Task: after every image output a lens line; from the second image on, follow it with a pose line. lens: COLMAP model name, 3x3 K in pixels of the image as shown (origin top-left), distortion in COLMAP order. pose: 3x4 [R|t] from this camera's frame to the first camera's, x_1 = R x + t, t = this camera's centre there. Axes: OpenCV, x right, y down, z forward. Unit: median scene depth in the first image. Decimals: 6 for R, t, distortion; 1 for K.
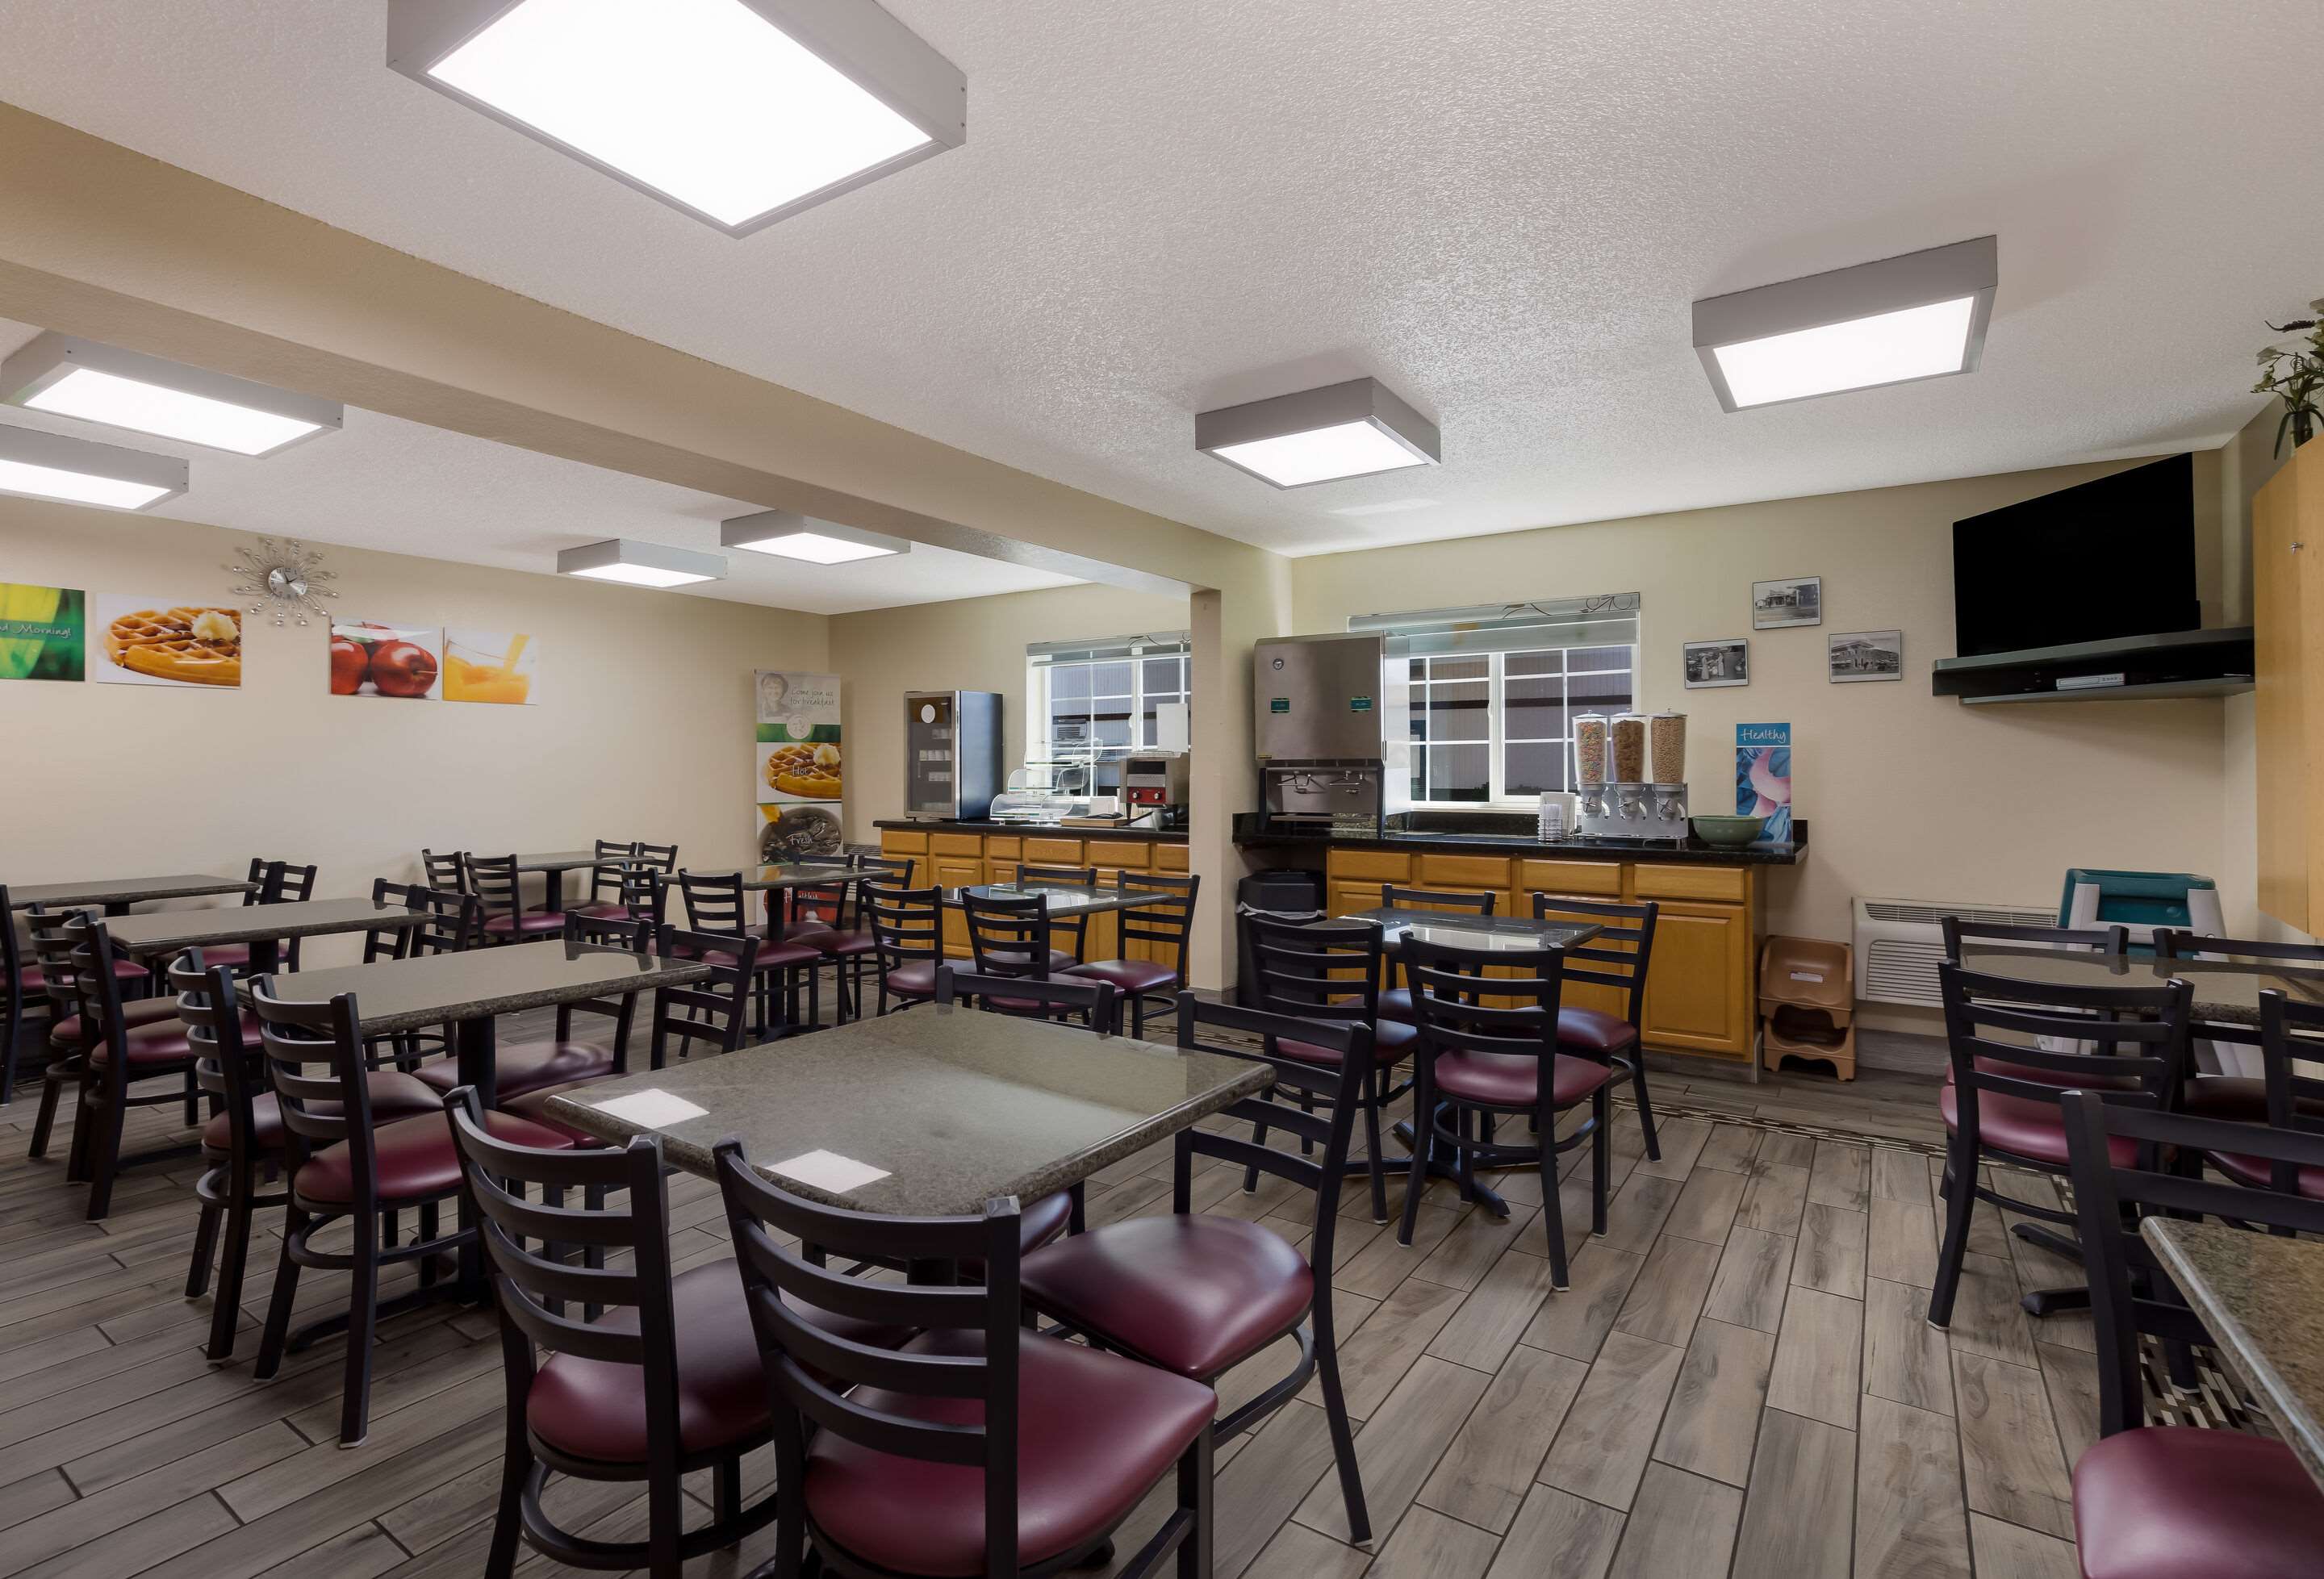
lens RADIAL K [[1087.5, 0, 1167.9], [0, 1087.5, 776.8], [0, 0, 1]] dist [0.001856, 0.000241]
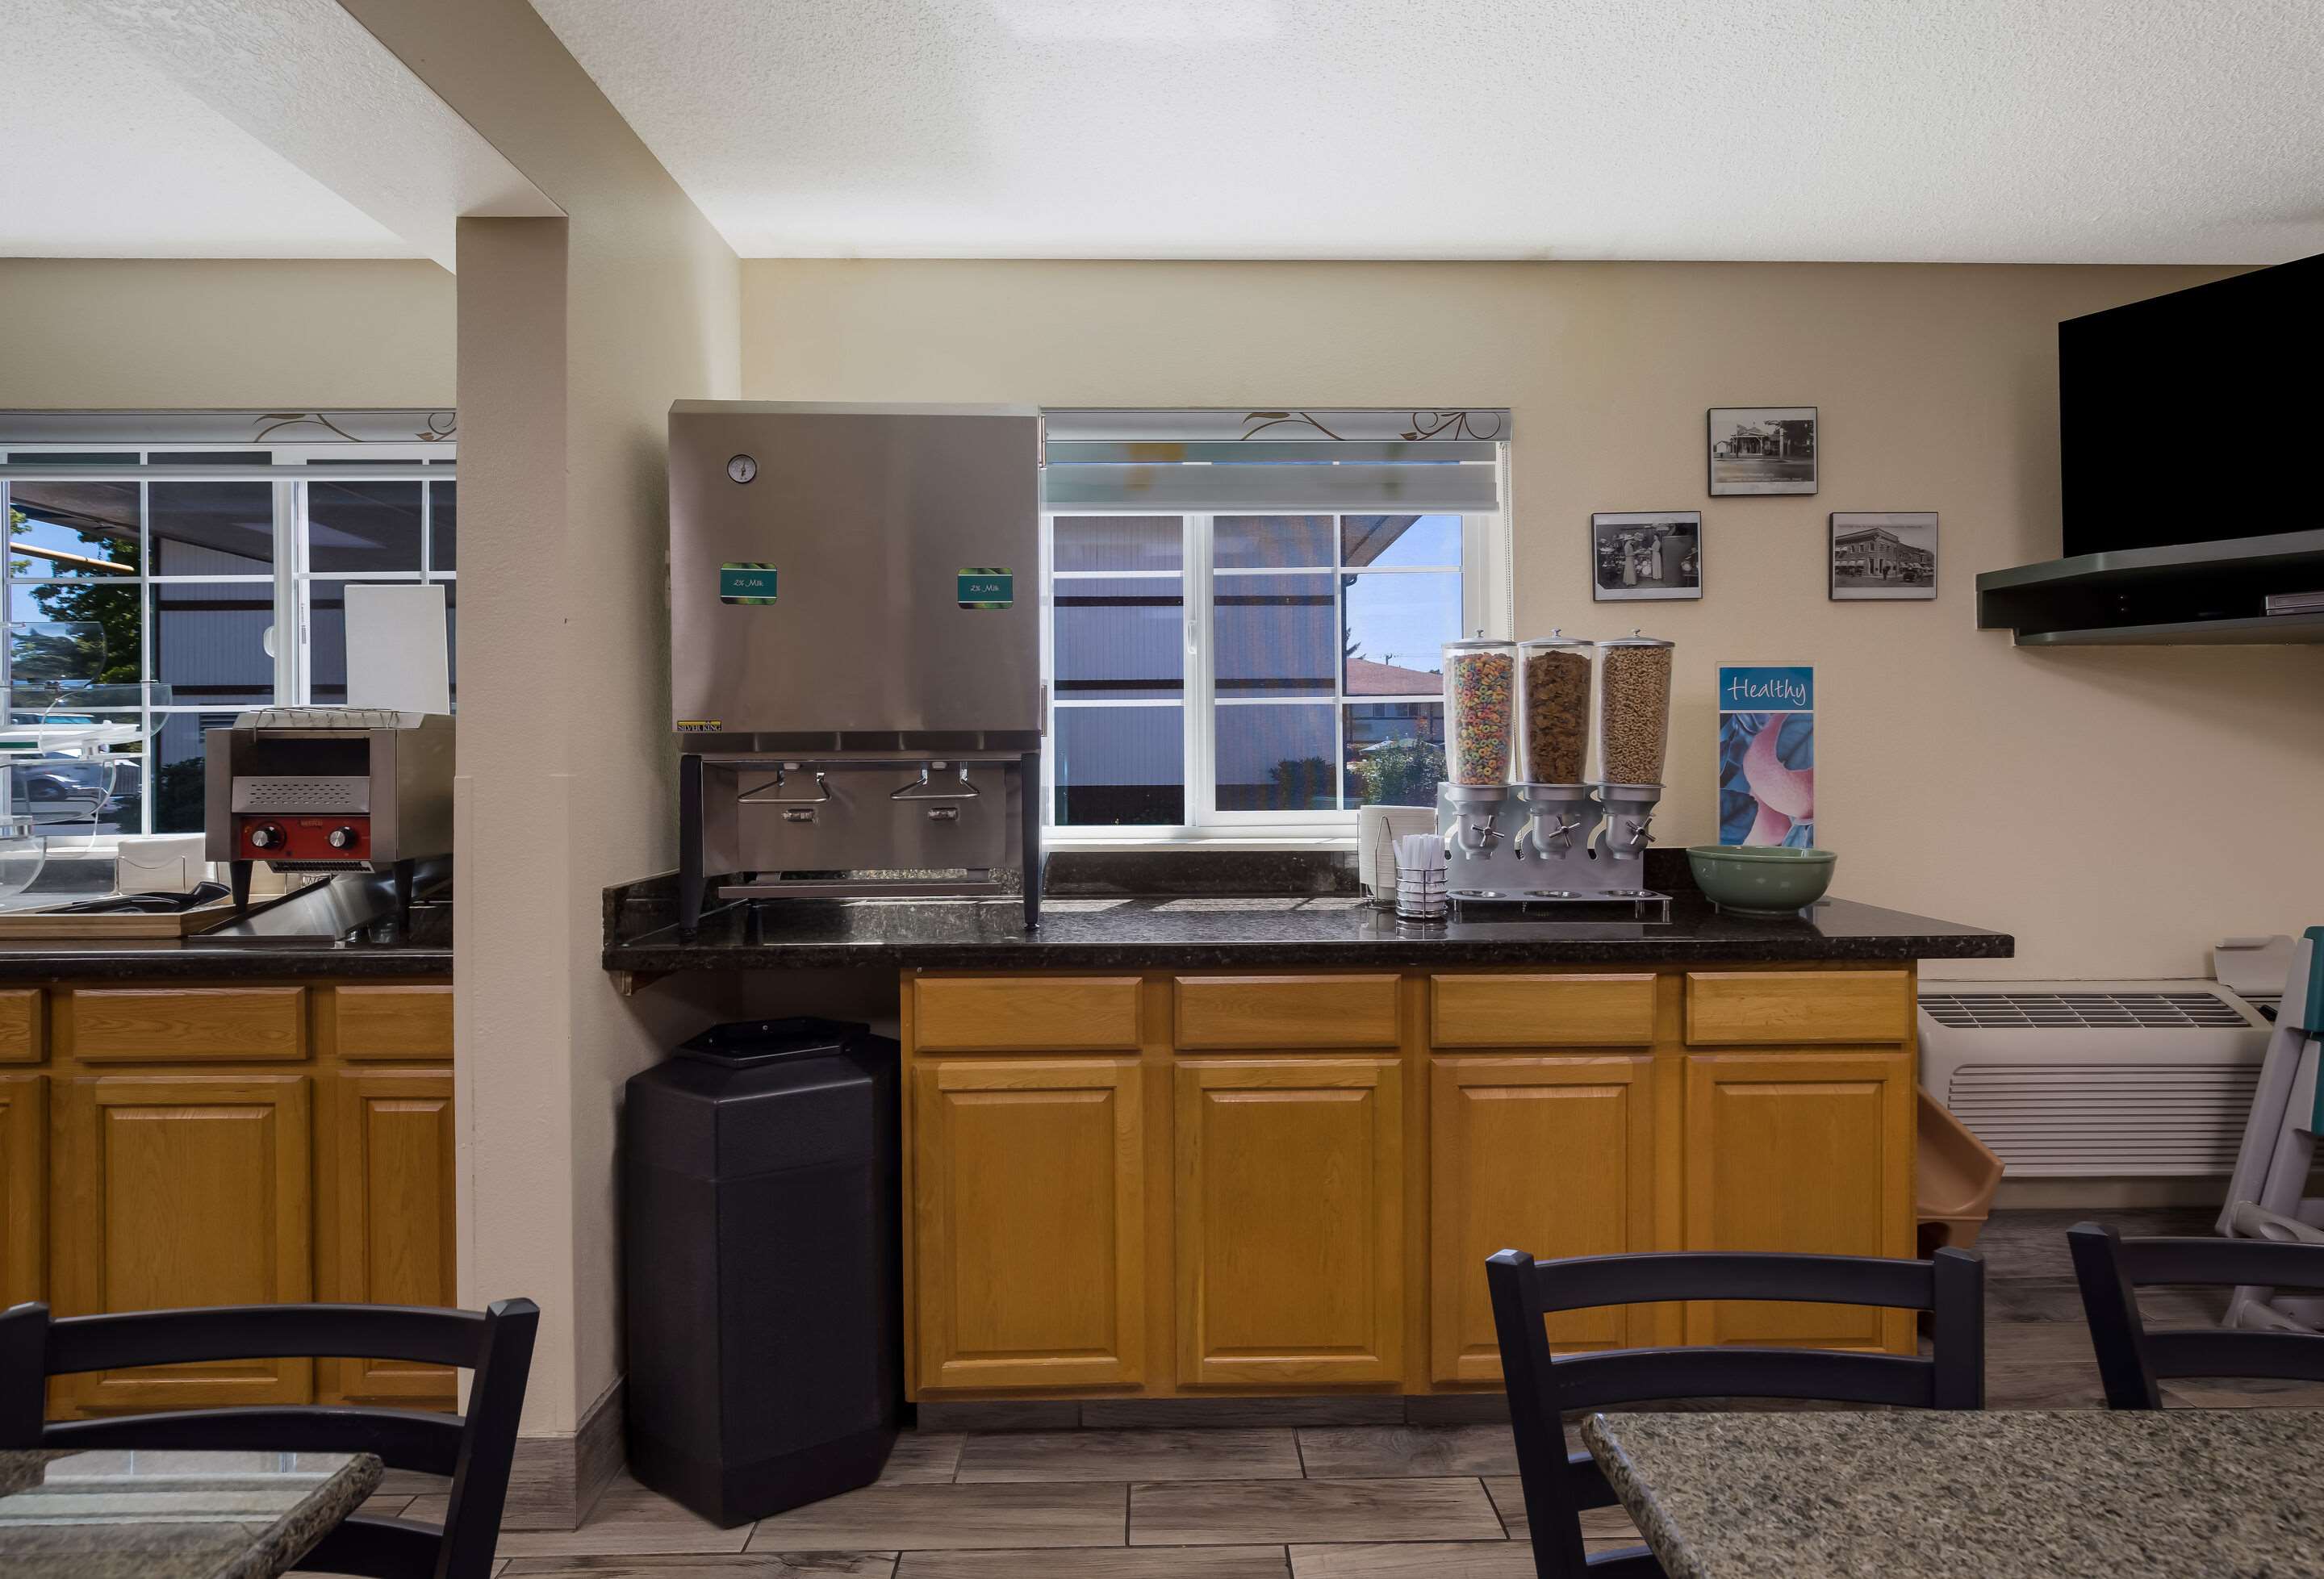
lens RADIAL K [[1087.5, 0, 1169.7], [0, 1087.5, 752.7], [0, 0, 1]] dist [0.001856, 0.000241]
pose [[0.822284, -0.003019, 0.569070, 0.011426], [0.007563, 0.999956, -0.005624, -0.006588], [-0.569027, 0.008928, 0.822270, 0.653020]]
